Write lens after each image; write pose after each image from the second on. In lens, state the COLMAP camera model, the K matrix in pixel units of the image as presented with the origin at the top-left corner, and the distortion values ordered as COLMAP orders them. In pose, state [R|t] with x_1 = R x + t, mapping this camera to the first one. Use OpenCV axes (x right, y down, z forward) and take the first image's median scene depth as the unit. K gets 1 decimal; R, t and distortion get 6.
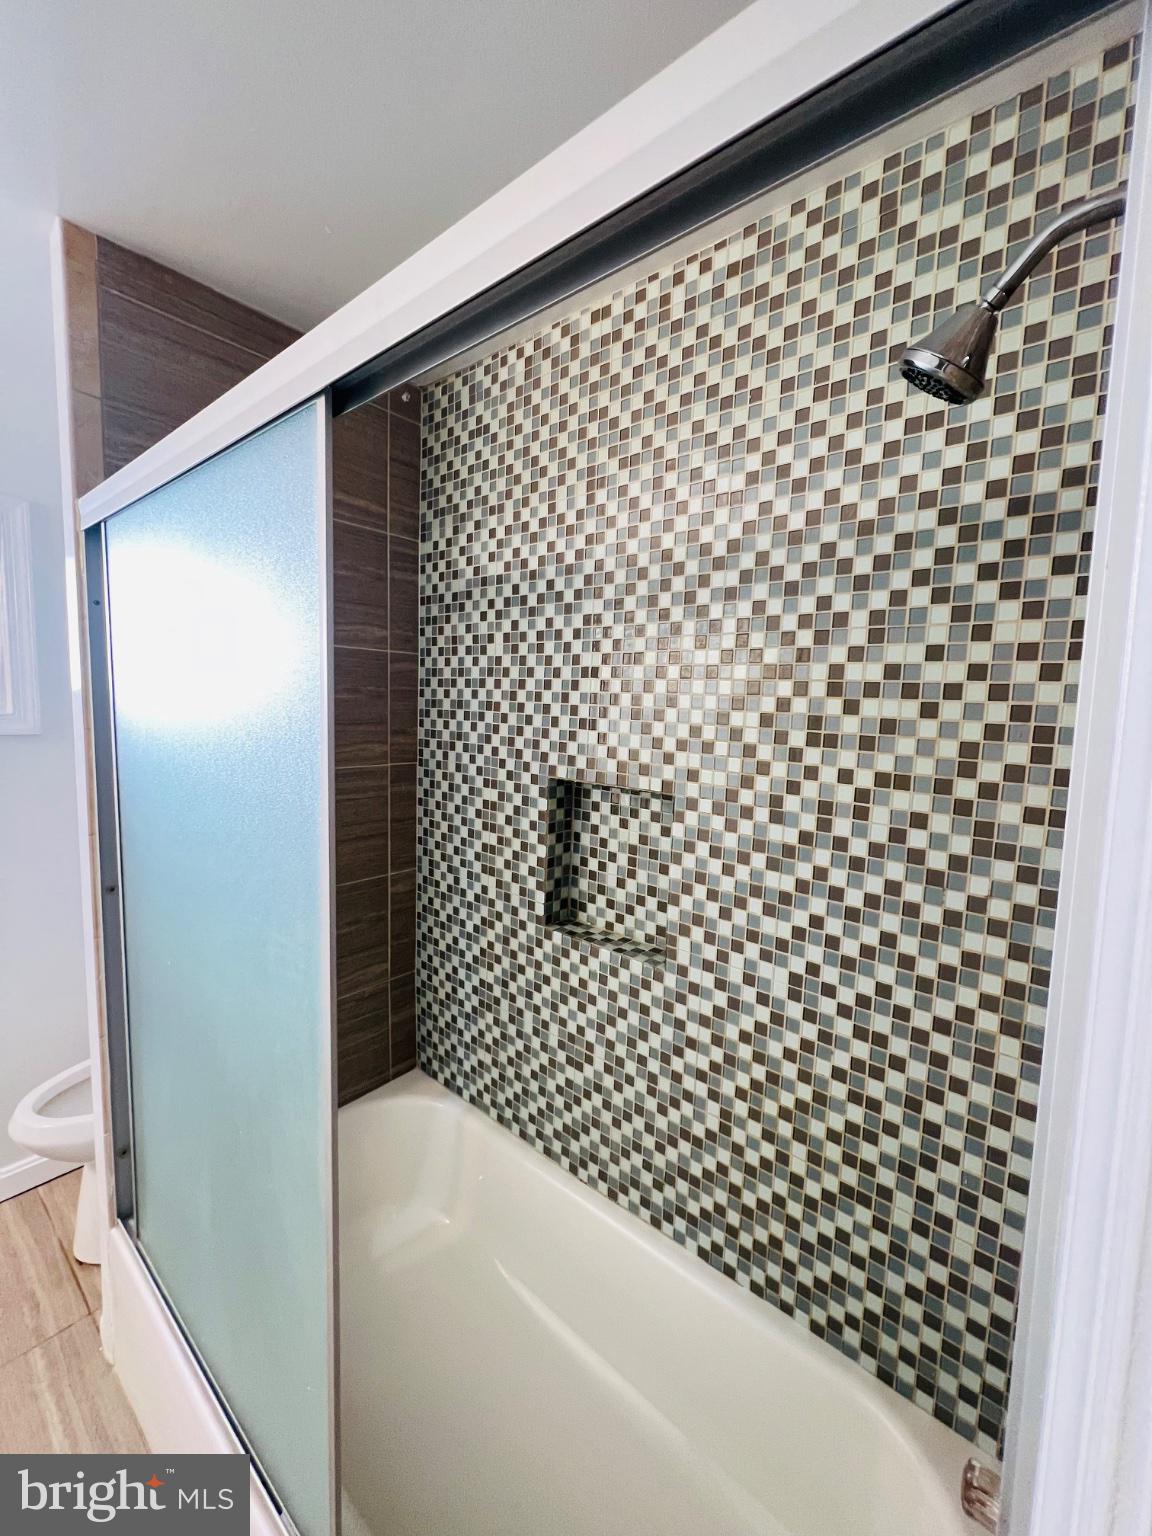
lens RADIAL K [[615.1, 0, 579.9], [0, 615.1, 765.6], [0, 0, 1]] dist [-0.005195, 0.001880]
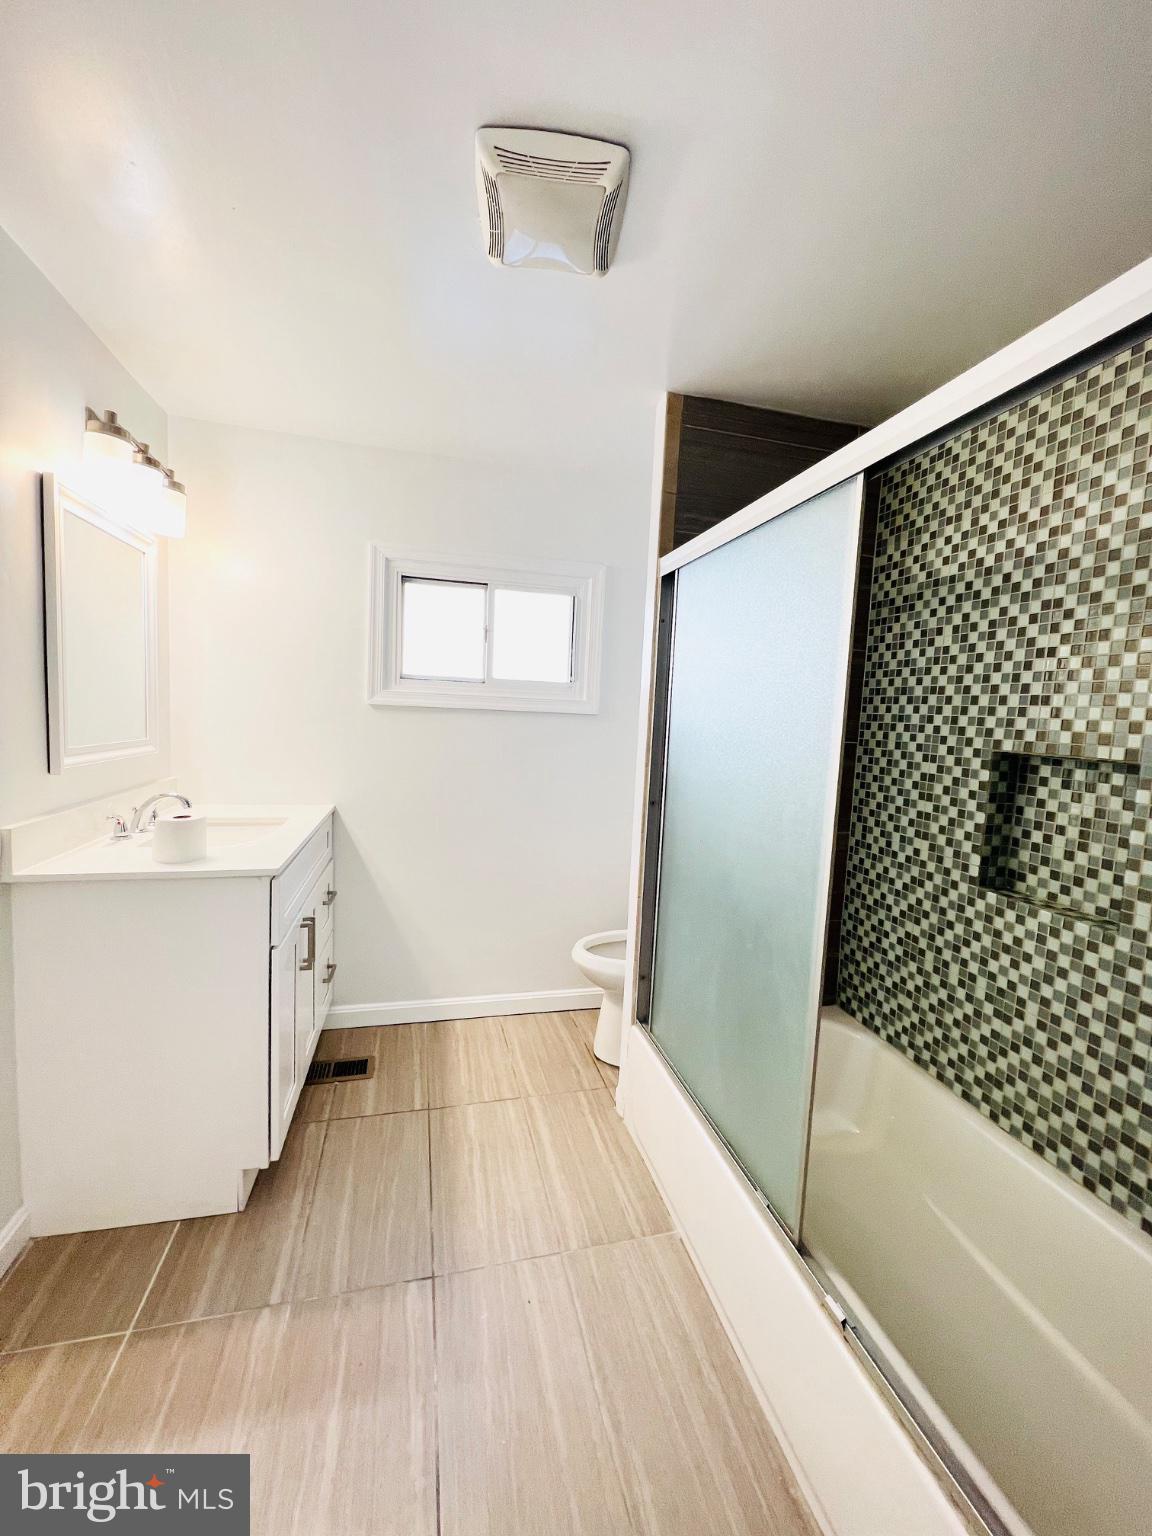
lens RADIAL K [[615.1, 0, 578.9], [0, 615.1, 764.9], [0, 0, 1]] dist [-0.005195, 0.001880]
pose [[0.808712, 0.056998, -0.585436, -0.005022], [-0.081785, 0.996522, -0.015954, 0.124429], [0.582491, 0.060782, 0.810561, -0.330938]]
